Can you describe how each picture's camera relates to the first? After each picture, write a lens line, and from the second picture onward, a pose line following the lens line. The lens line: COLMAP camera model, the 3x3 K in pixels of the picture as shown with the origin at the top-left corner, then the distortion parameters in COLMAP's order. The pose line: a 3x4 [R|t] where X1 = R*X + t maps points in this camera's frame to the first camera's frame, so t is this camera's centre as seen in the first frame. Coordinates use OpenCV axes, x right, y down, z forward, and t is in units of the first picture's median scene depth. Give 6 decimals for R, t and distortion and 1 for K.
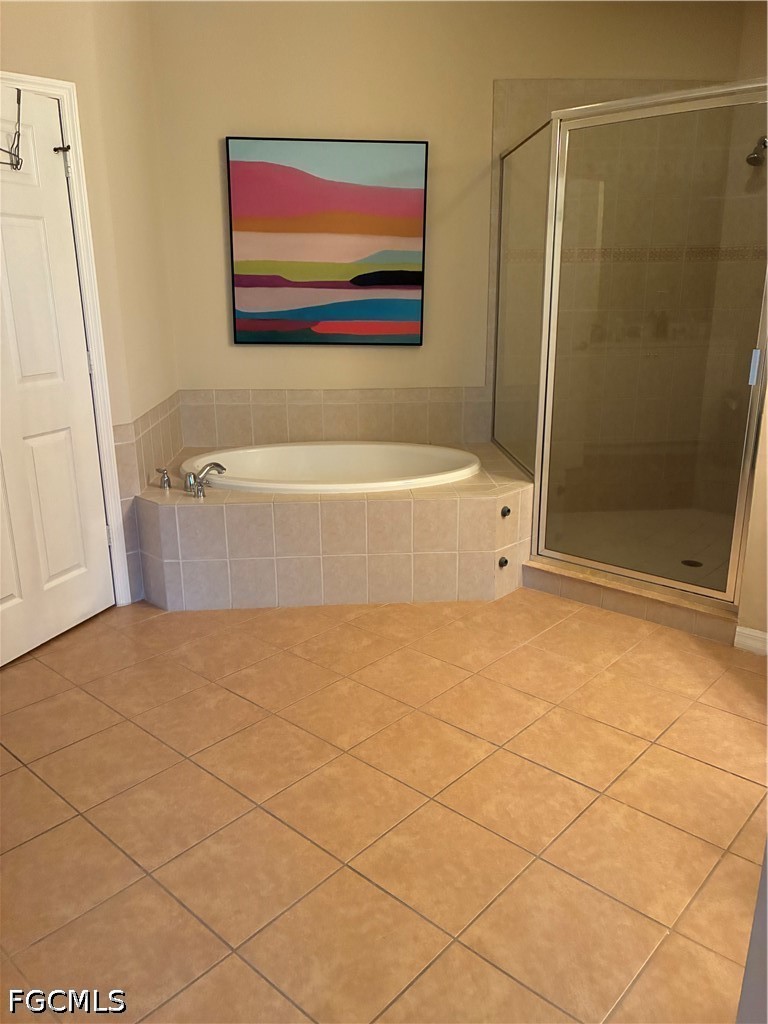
lens RADIAL K [[783.8, 0, 387.2], [0, 783.8, 510.7], [0, 0, 1]] dist [0.008535, 0.002052]
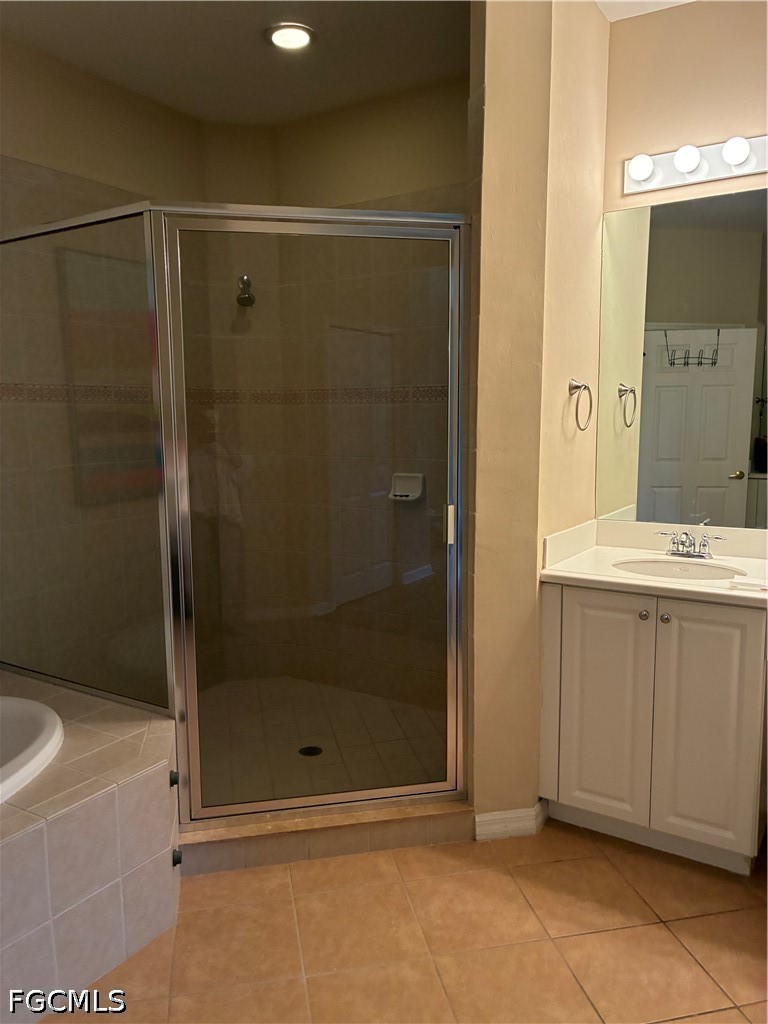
lens RADIAL K [[785.6, 0, 383.3], [0, 785.6, 531.0], [0, 0, 1]] dist [0.027381, 0.003417]
pose [[0.617209, -0.123865, 0.776988, -0.225610], [0.239647, 0.970204, -0.035699, -0.134890], [-0.749415, 0.208236, 0.628502, 0.432377]]
